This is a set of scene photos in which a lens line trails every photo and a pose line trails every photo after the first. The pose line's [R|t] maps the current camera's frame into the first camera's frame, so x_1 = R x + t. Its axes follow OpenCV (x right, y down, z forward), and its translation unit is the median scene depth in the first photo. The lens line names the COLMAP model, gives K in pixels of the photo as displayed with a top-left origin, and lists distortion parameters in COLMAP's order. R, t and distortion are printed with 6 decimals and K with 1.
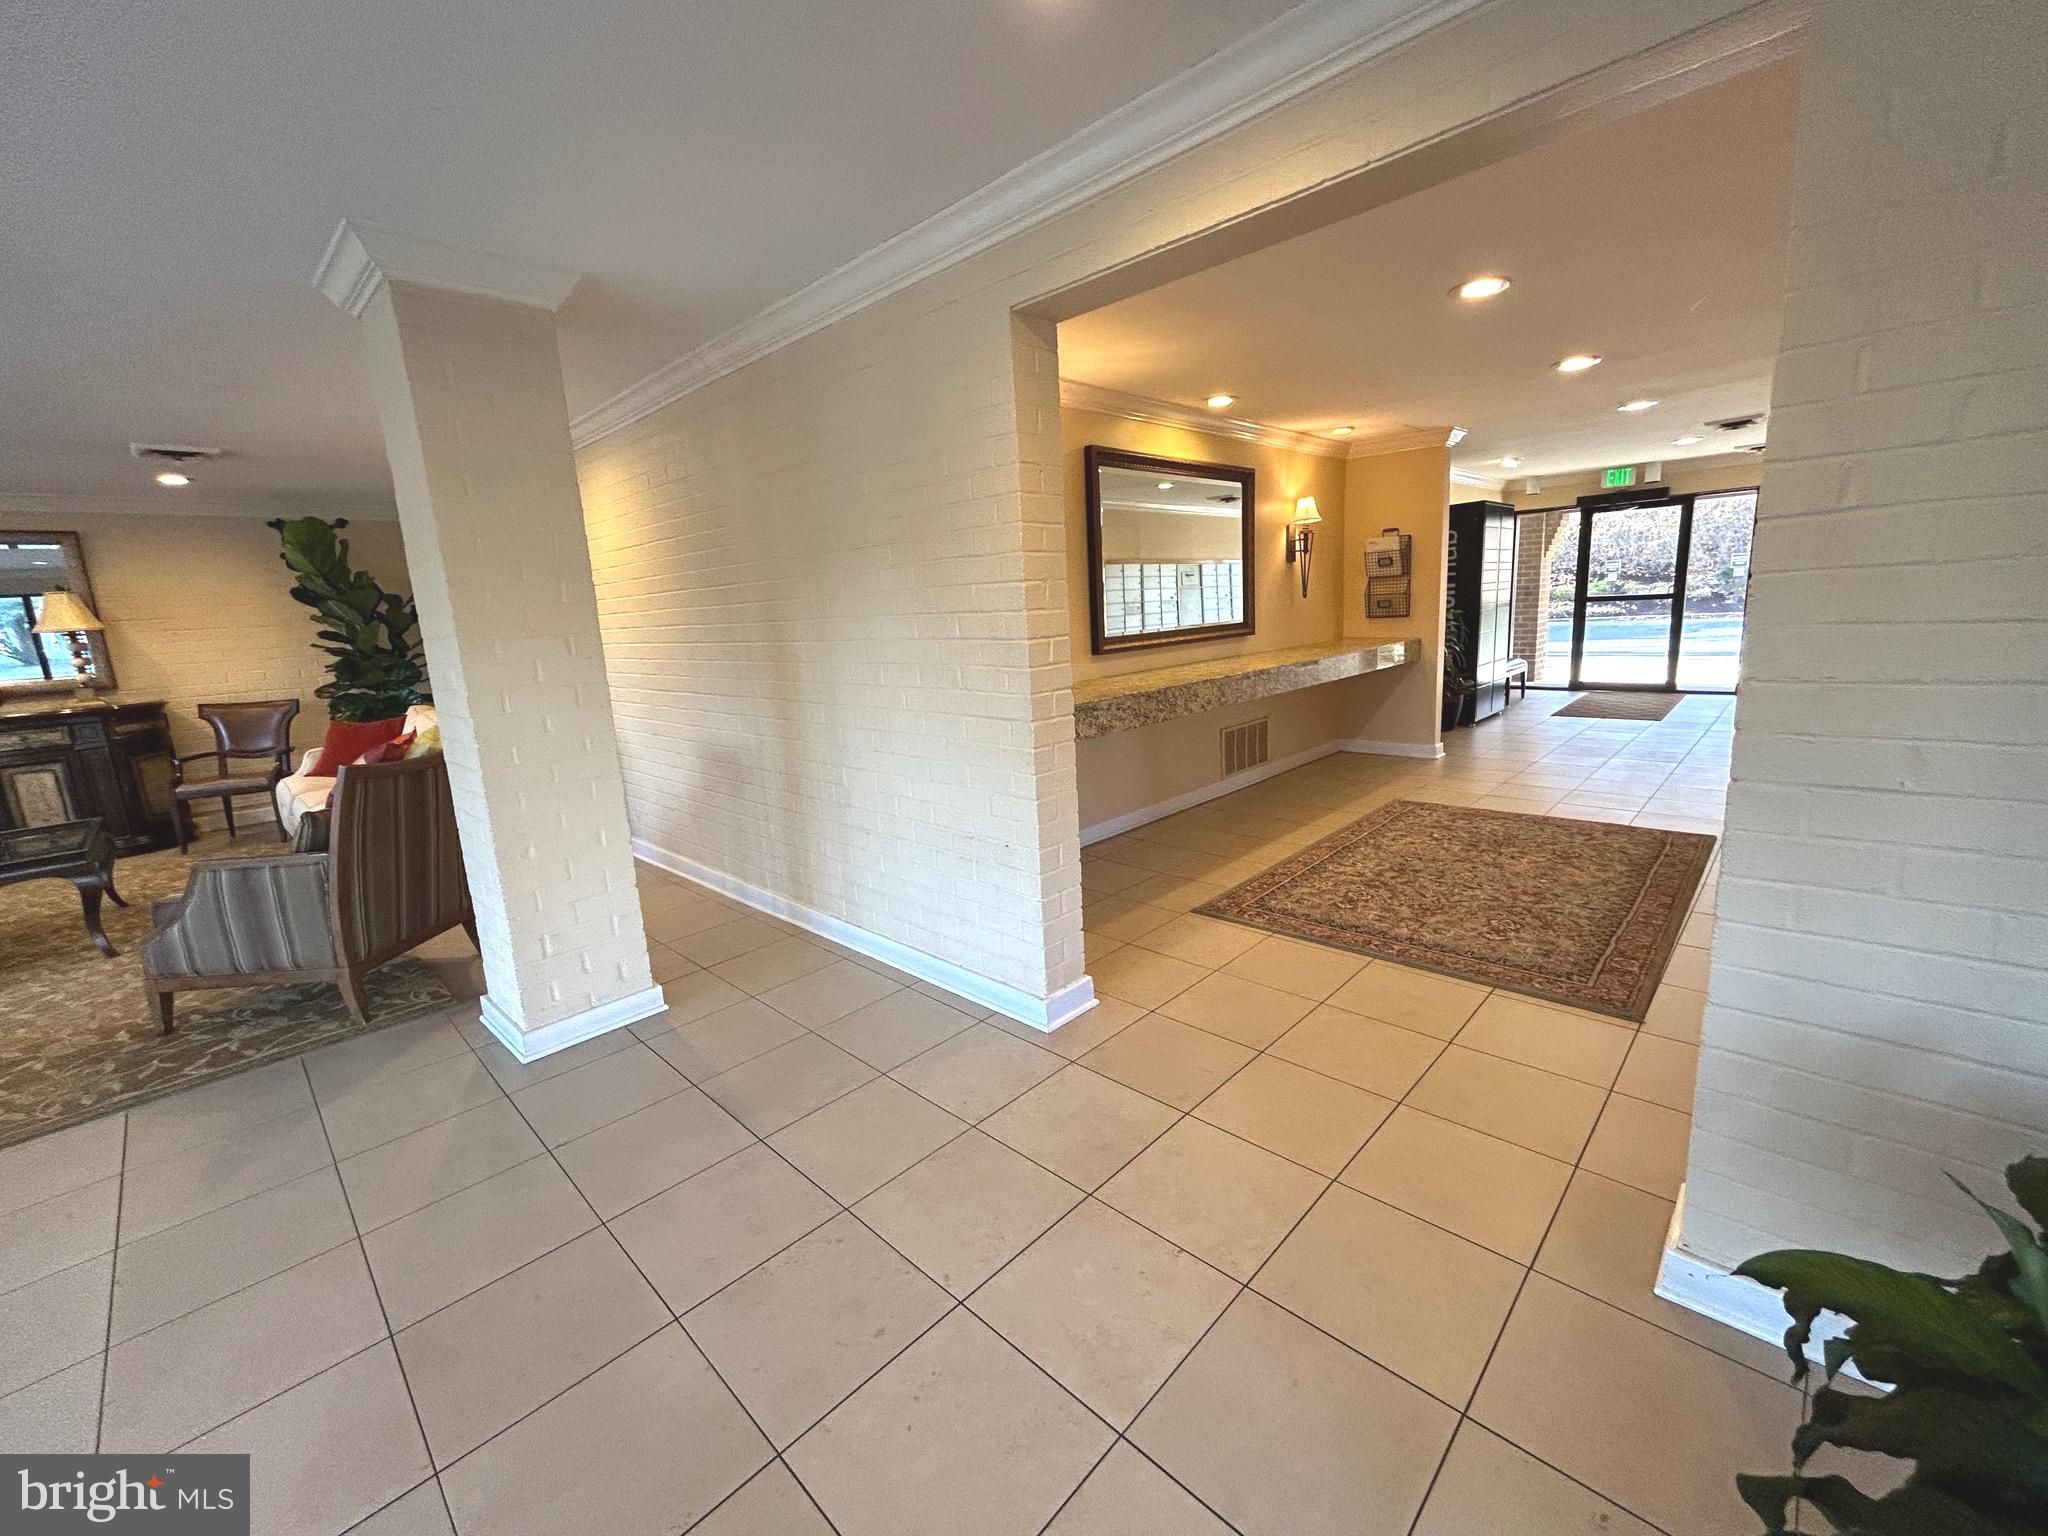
lens RADIAL K [[827.3, 0, 1024.0], [0, 827.3, 768.0], [0, 0, 1]] dist [-0.005247, -0.000199]
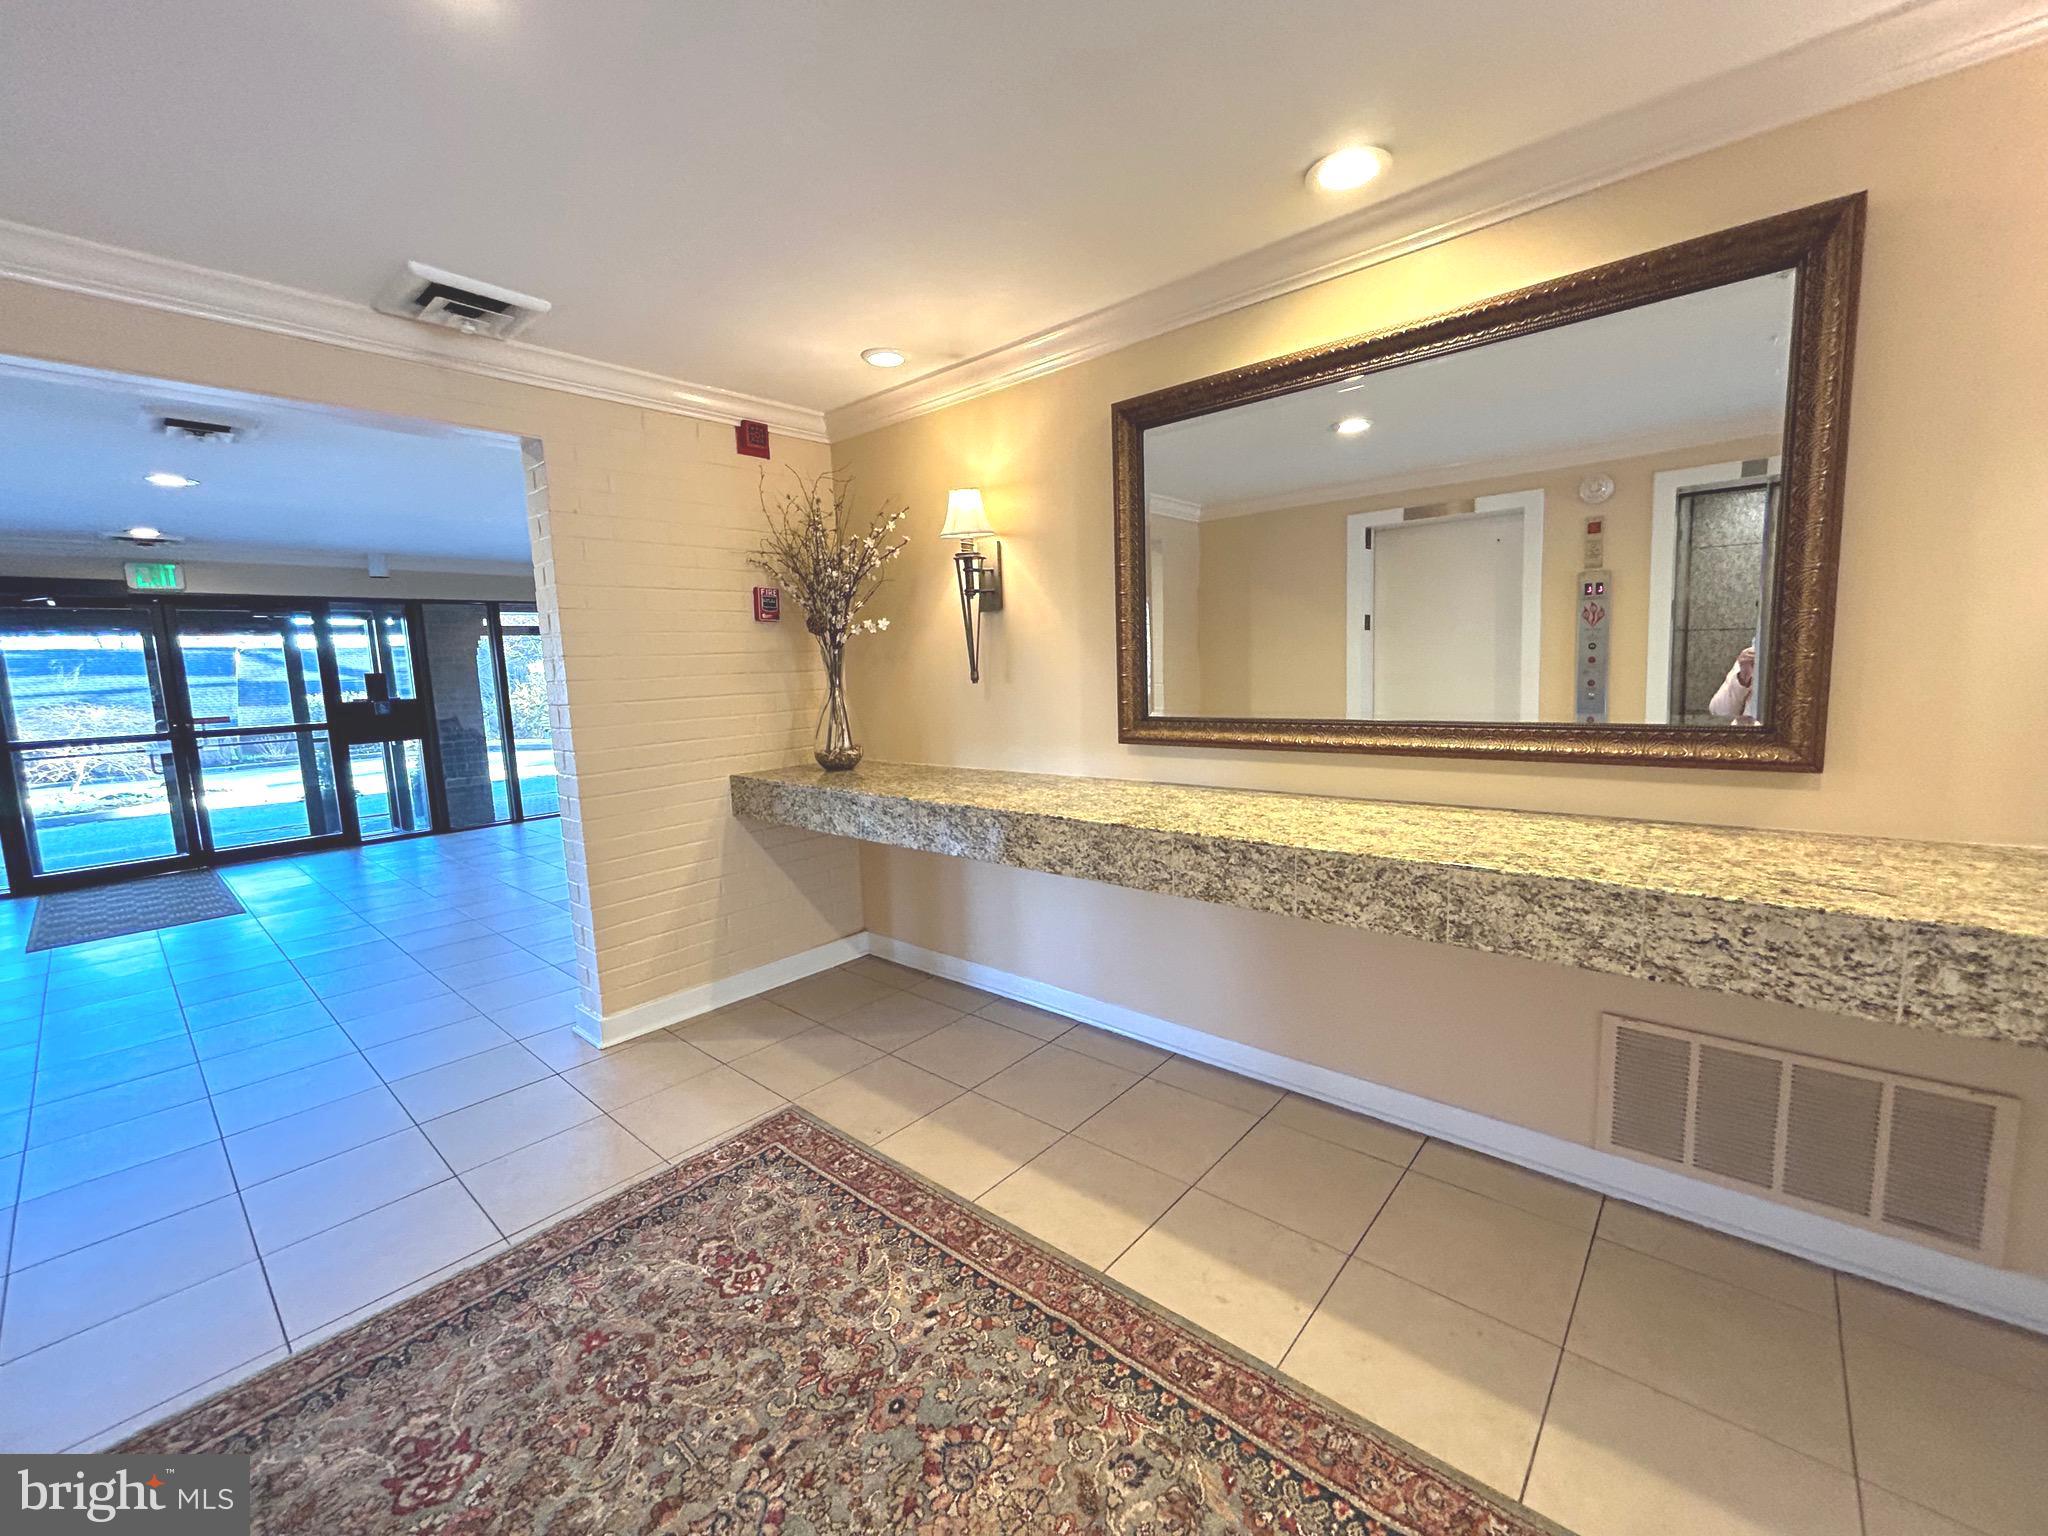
lens RADIAL K [[827.3, 0, 1024.0], [0, 827.3, 768.0], [0, 0, 1]] dist [-0.005247, -0.000199]
pose [[0.054309, 0.185831, -0.981080, 0.725416], [-0.154206, 0.972303, 0.175632, -0.224881], [0.986545, 0.141750, 0.081461, 0.922406]]
